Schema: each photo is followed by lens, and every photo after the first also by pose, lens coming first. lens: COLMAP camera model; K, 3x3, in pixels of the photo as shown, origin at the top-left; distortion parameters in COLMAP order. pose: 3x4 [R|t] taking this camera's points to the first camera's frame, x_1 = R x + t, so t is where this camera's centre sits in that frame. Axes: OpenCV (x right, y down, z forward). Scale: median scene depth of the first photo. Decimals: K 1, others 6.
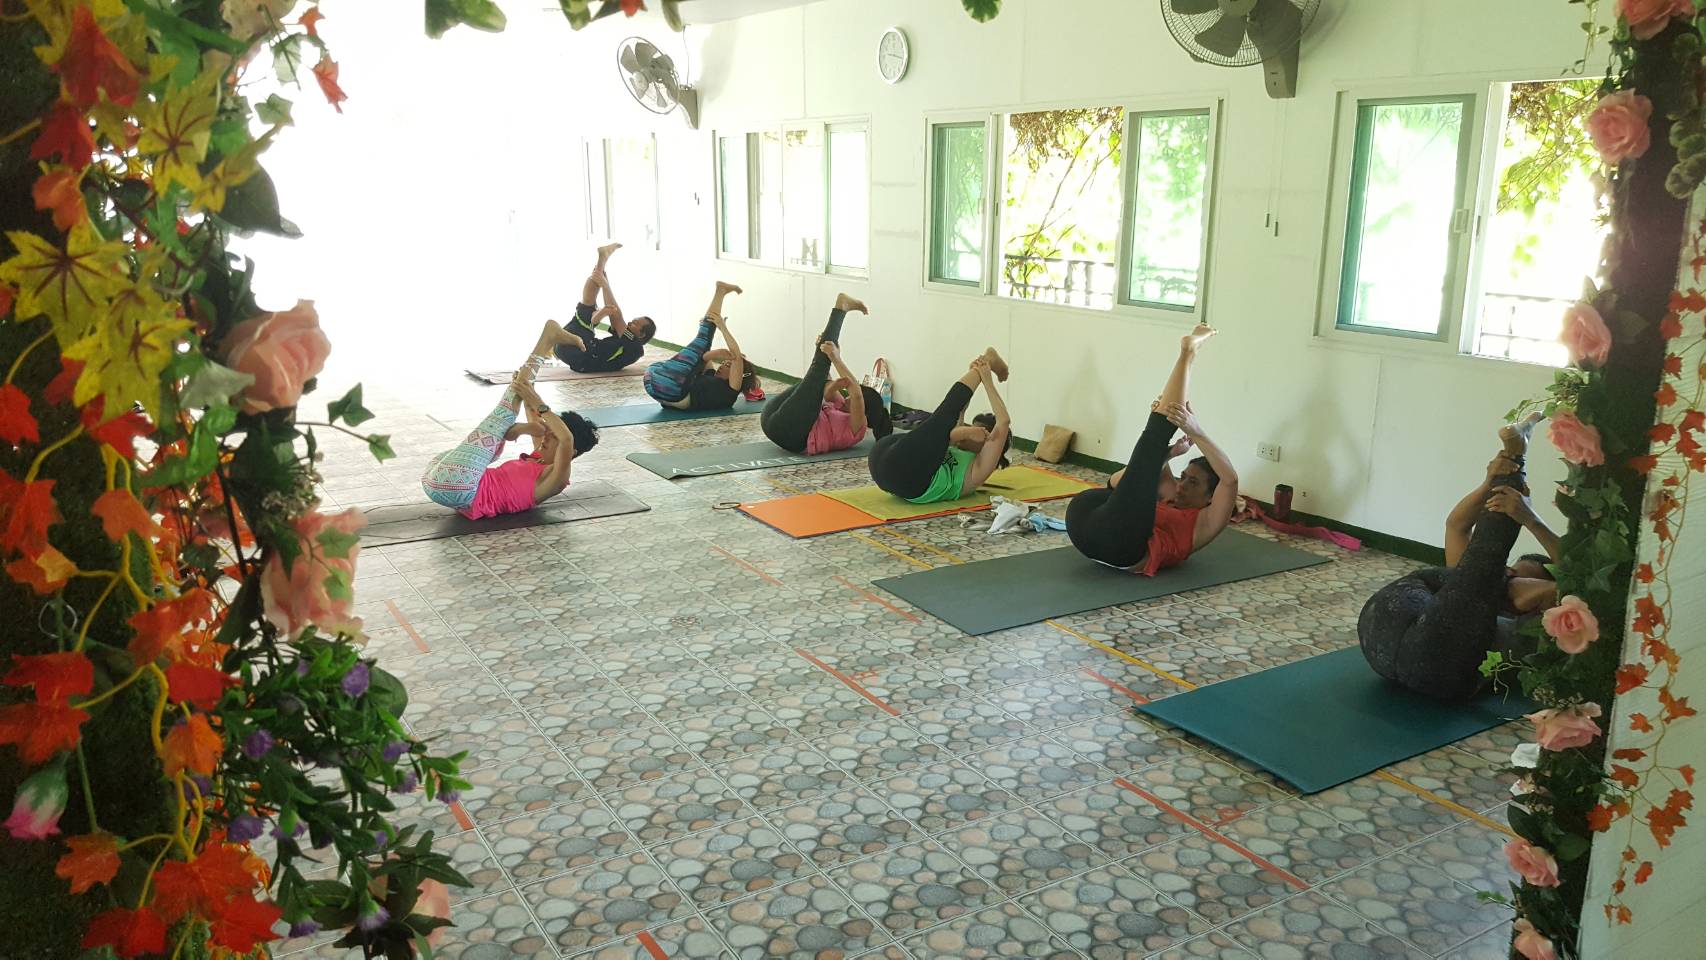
lens RADIAL K [[1228.4, 0, 836.7], [0, 1228.4, 474.8], [0, 0, 1]] dist [0.112381, -0.188746]
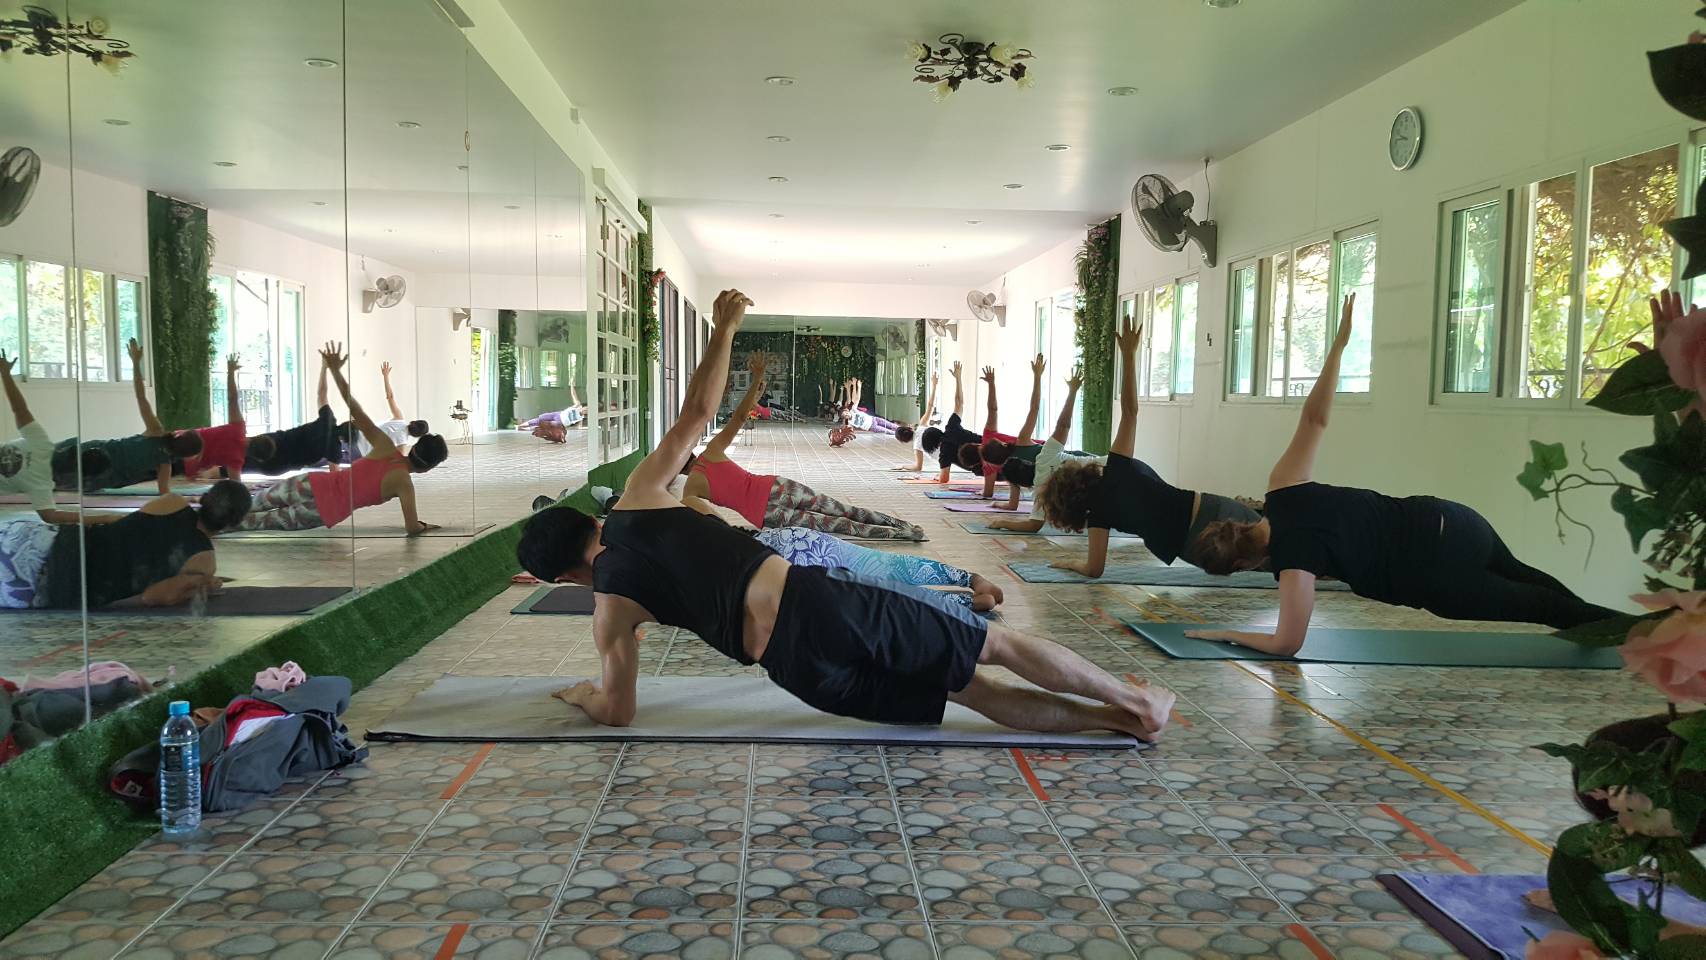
lens RADIAL K [[1228.4, 0, 836.7], [0, 1228.4, 474.8], [0, 0, 1]] dist [0.112381, -0.188746]
pose [[0.877168, 0.044659, -0.478103, 0.321182], [-0.126554, 0.981965, -0.140461, 0.144984], [0.463208, 0.183714, 0.866999, 0.328880]]
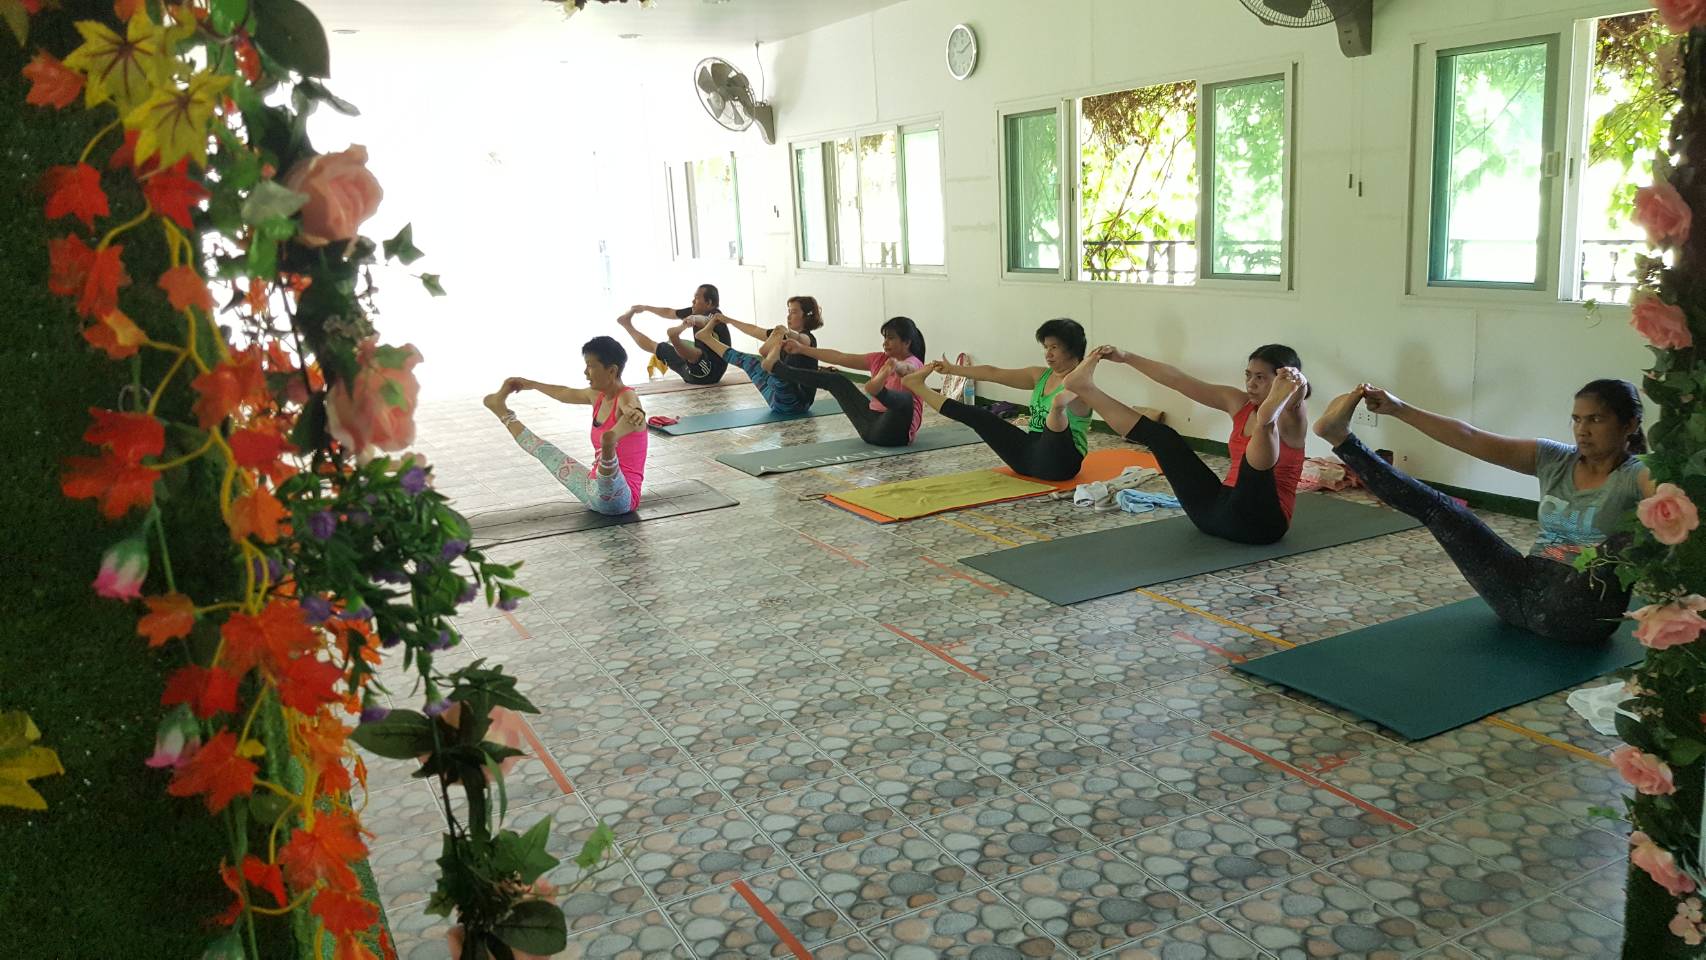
lens RADIAL K [[1226.4, 0, 821.3], [0, 1226.4, 463.9], [0, 0, 1]] dist [0.074255, -0.121574]
pose [[0.995053, -0.045704, -0.088210, 0.013969], [0.043545, 0.998707, -0.026250, 0.046489], [0.089295, 0.022279, 0.995756, -0.006204]]
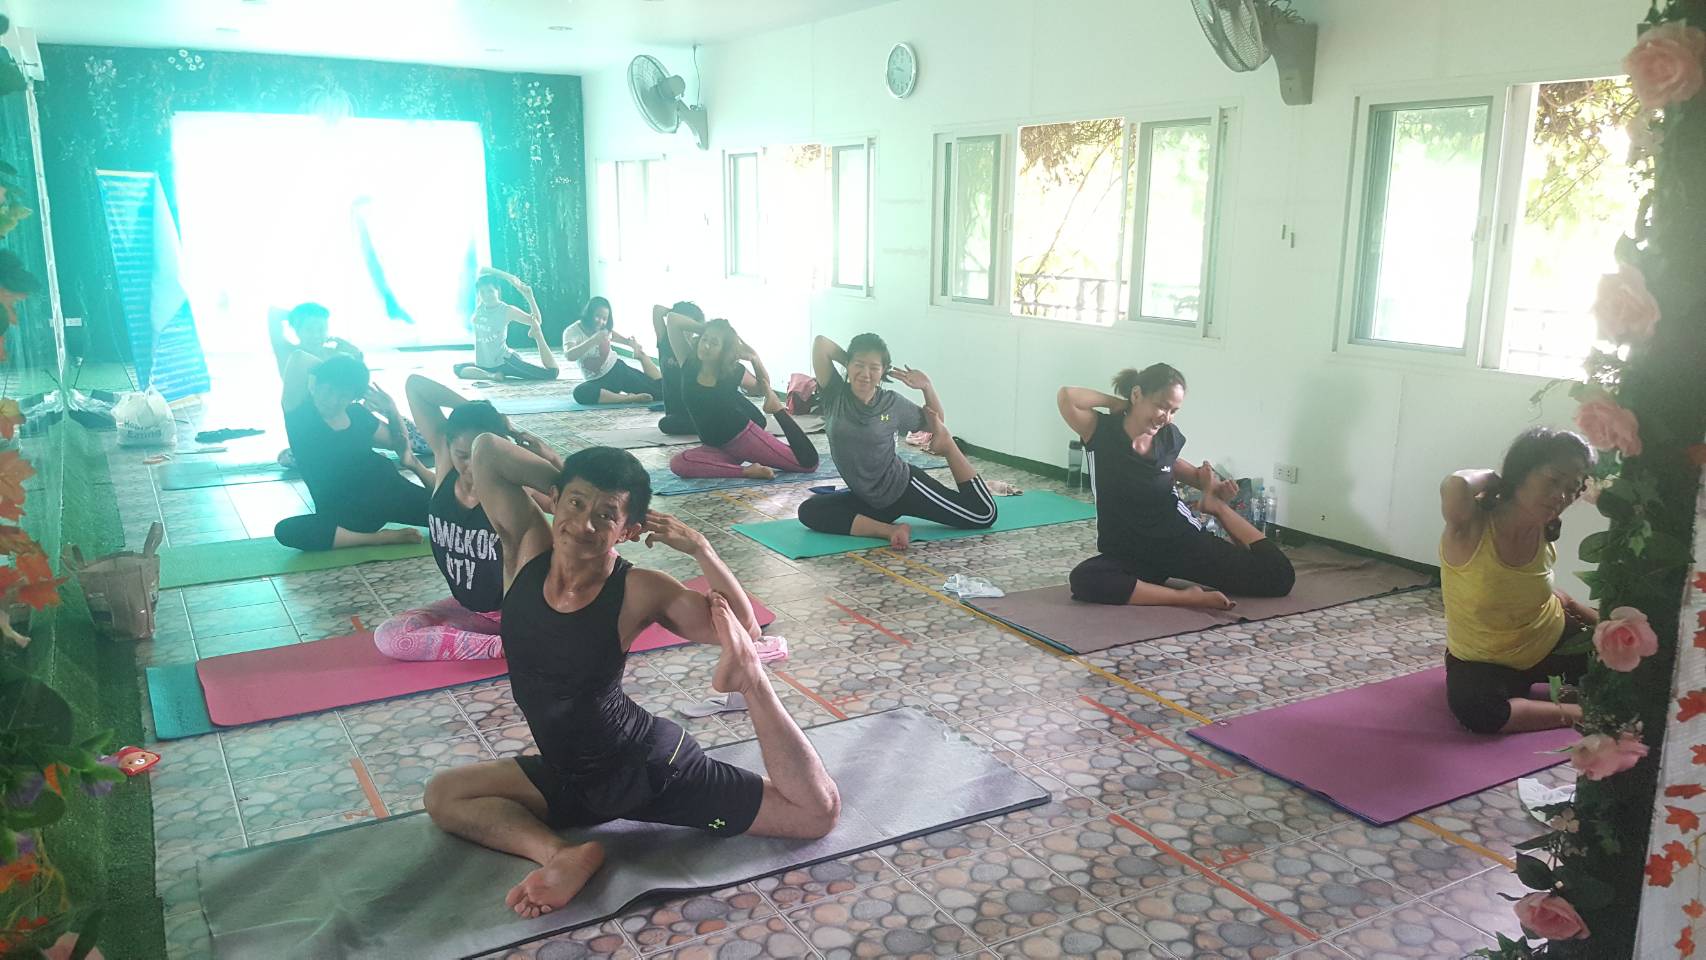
lens RADIAL K [[1228.4, 0, 836.7], [0, 1228.4, 474.8], [0, 0, 1]] dist [0.112381, -0.188746]
pose [[0.999805, 0.009176, -0.017483, 0.036912], [-0.009623, 0.999625, -0.025637, 0.019476], [0.017241, 0.025800, 0.999518, 0.073998]]
